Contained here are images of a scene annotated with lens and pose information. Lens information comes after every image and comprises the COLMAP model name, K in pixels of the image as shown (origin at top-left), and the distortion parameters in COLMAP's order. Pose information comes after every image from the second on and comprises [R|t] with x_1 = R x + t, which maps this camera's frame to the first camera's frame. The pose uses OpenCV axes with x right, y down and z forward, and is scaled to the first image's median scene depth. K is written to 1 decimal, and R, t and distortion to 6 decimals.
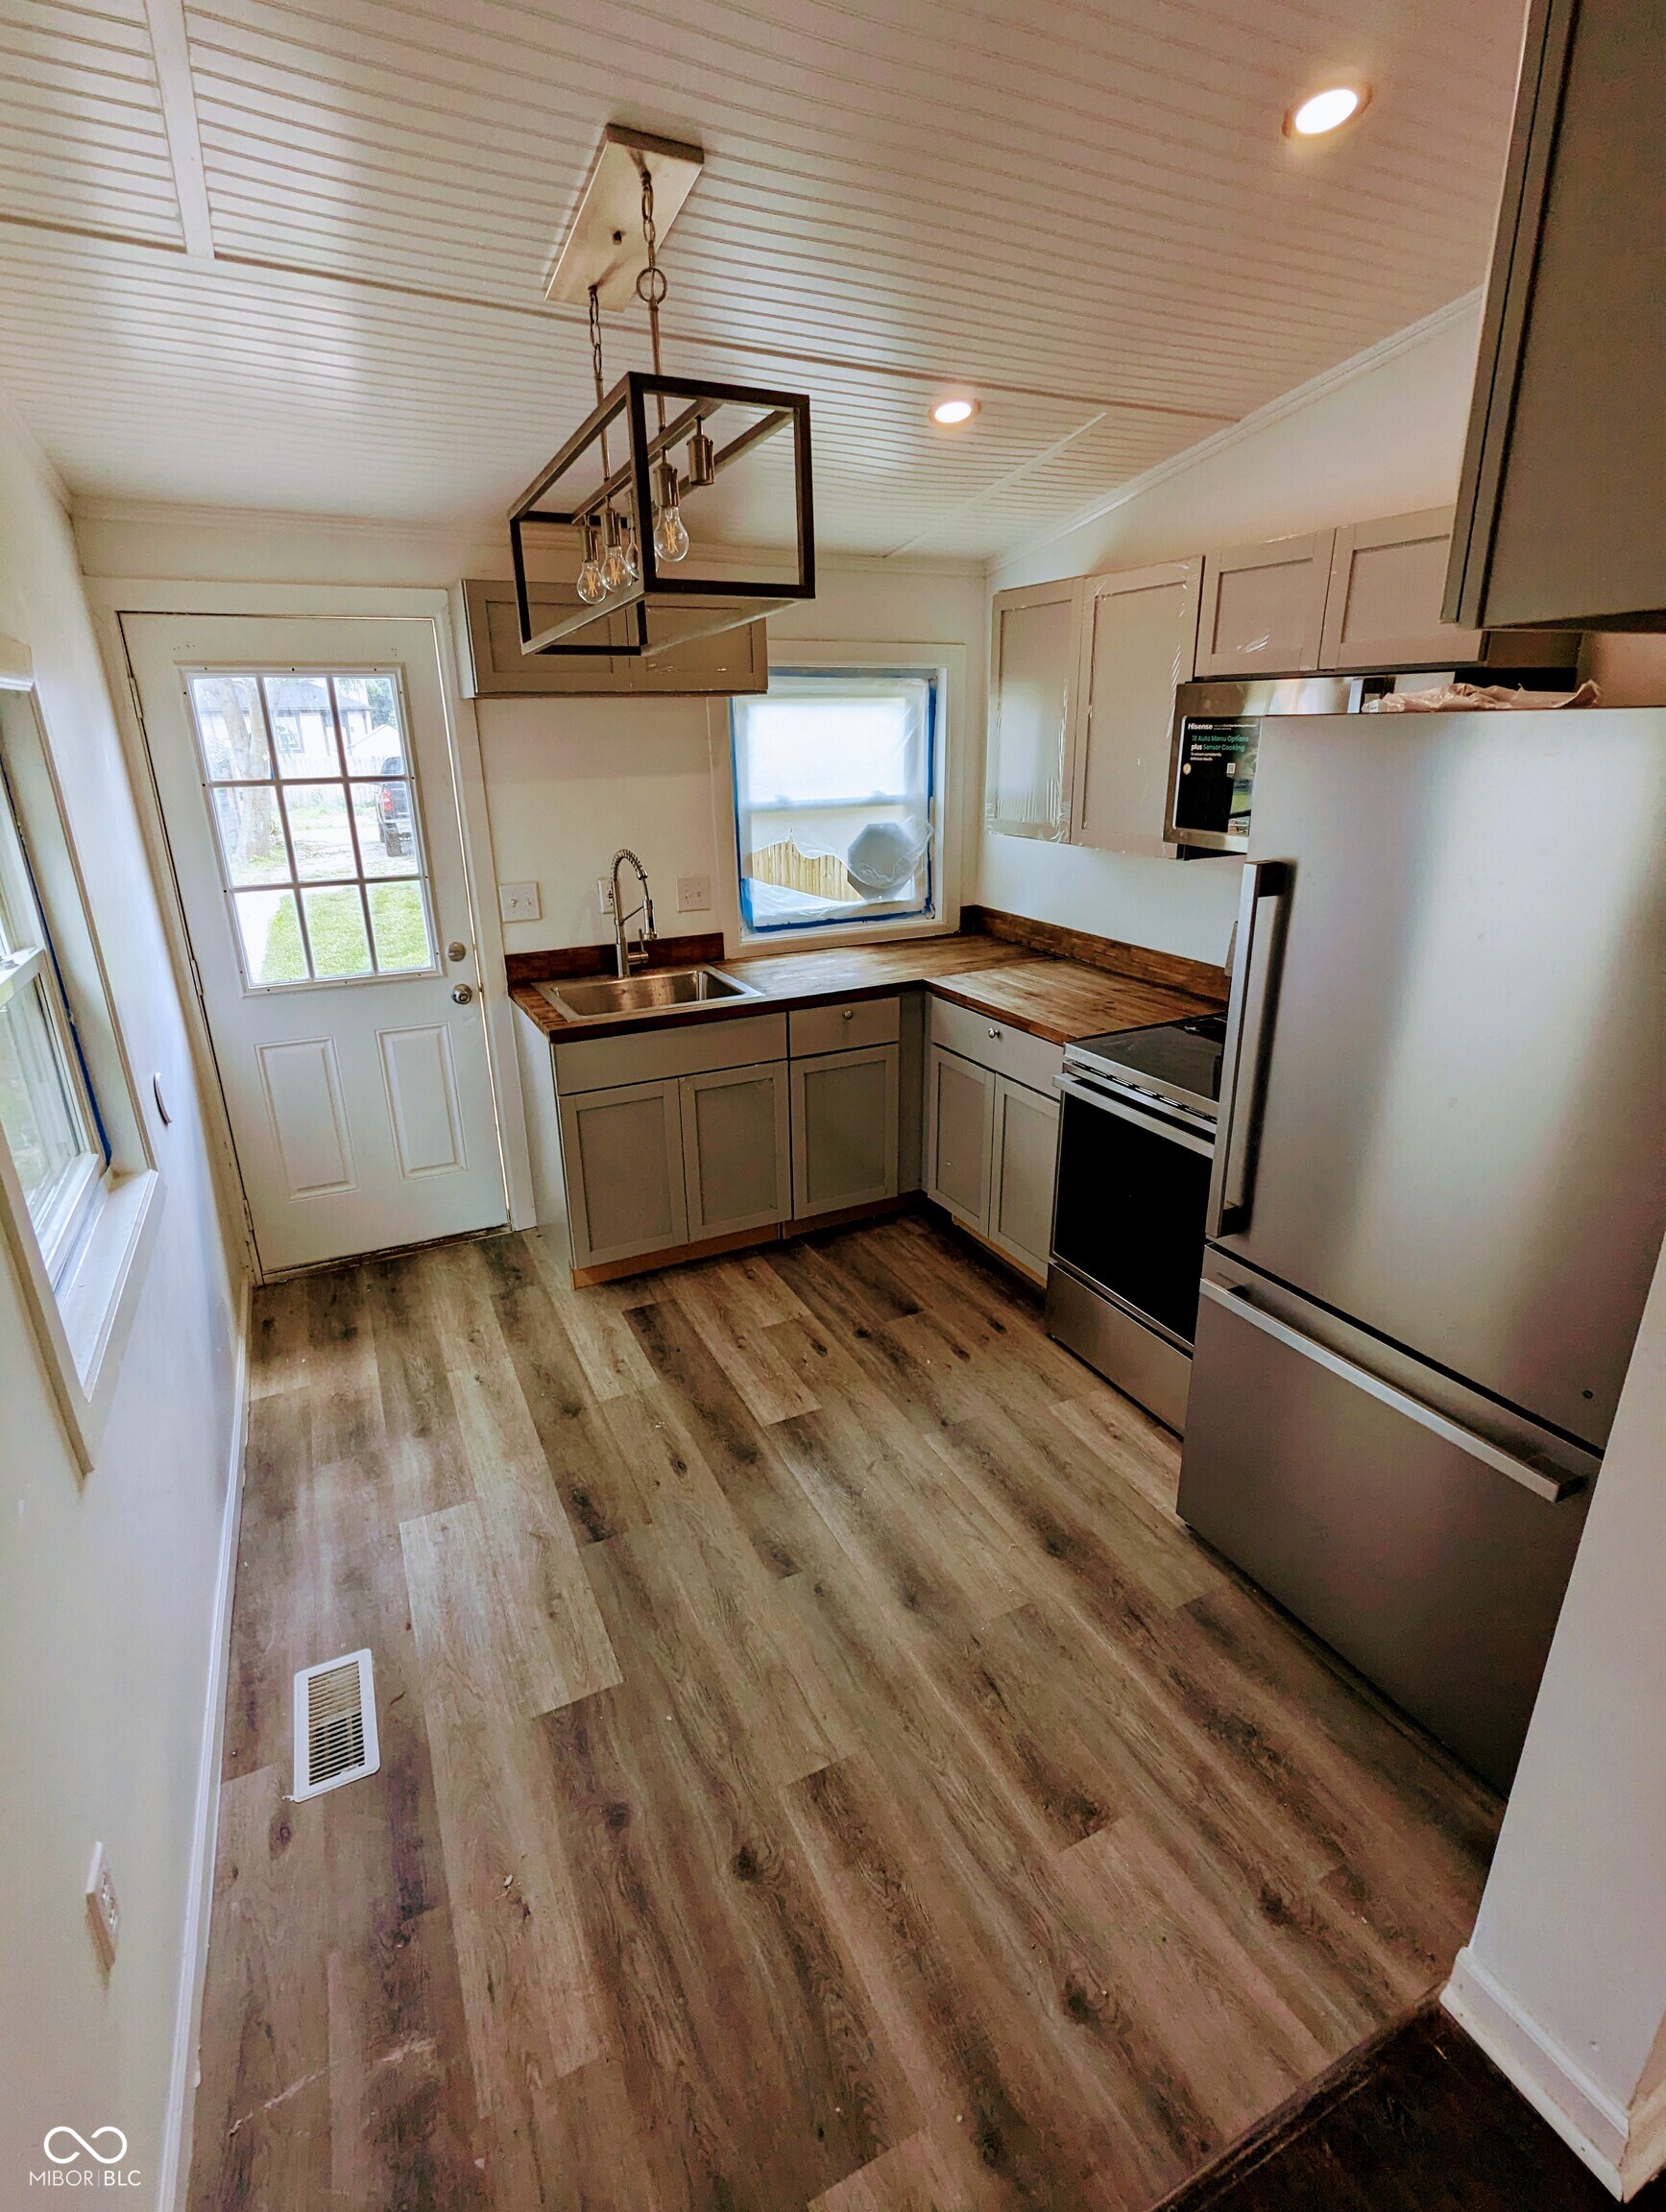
lens RADIAL K [[1031.7, 0, 826.1], [0, 1031.7, 1077.1], [0, 0, 1]] dist [0.001875, 0.000625]
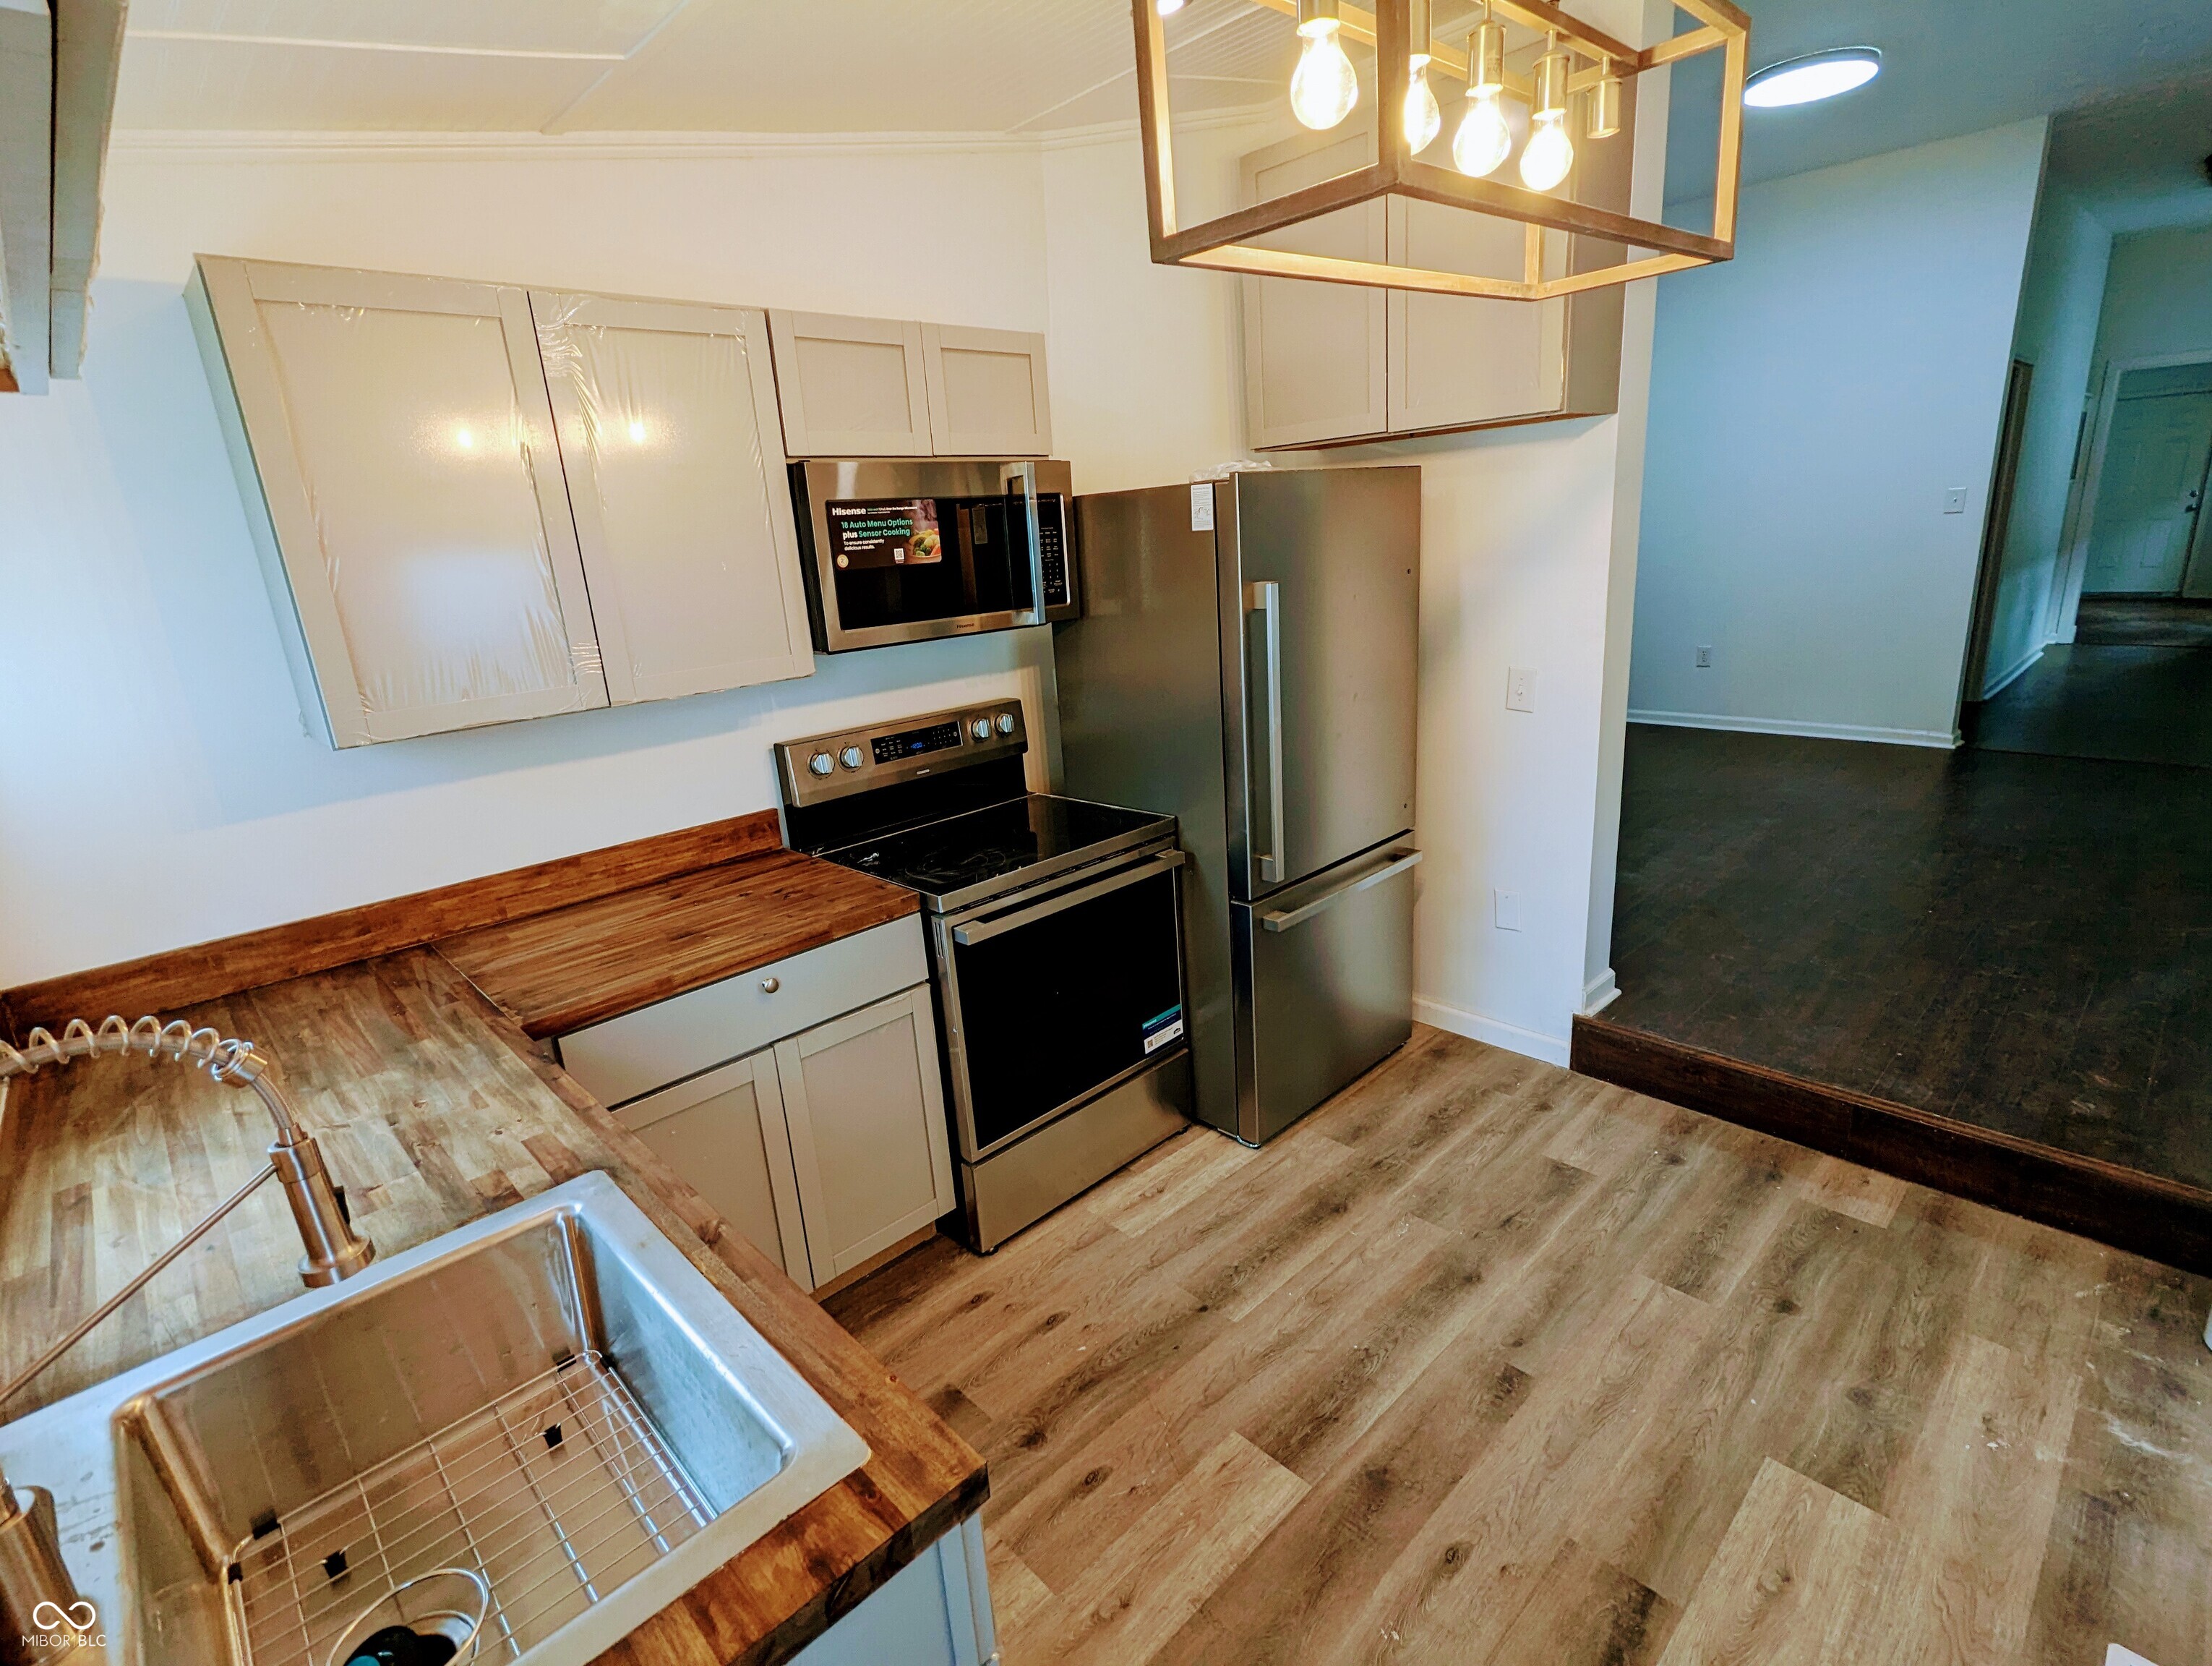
lens RADIAL K [[1031.8, 0, 1106.0], [0, 1031.8, 833.0], [0, 0, 1]] dist [0.001875, 0.000625]
pose [[-0.281325, -0.233786, 0.930699, -0.678195], [0.381774, 0.862543, 0.332066, -0.372357], [-0.880400, 0.448735, -0.153402, 1.269267]]
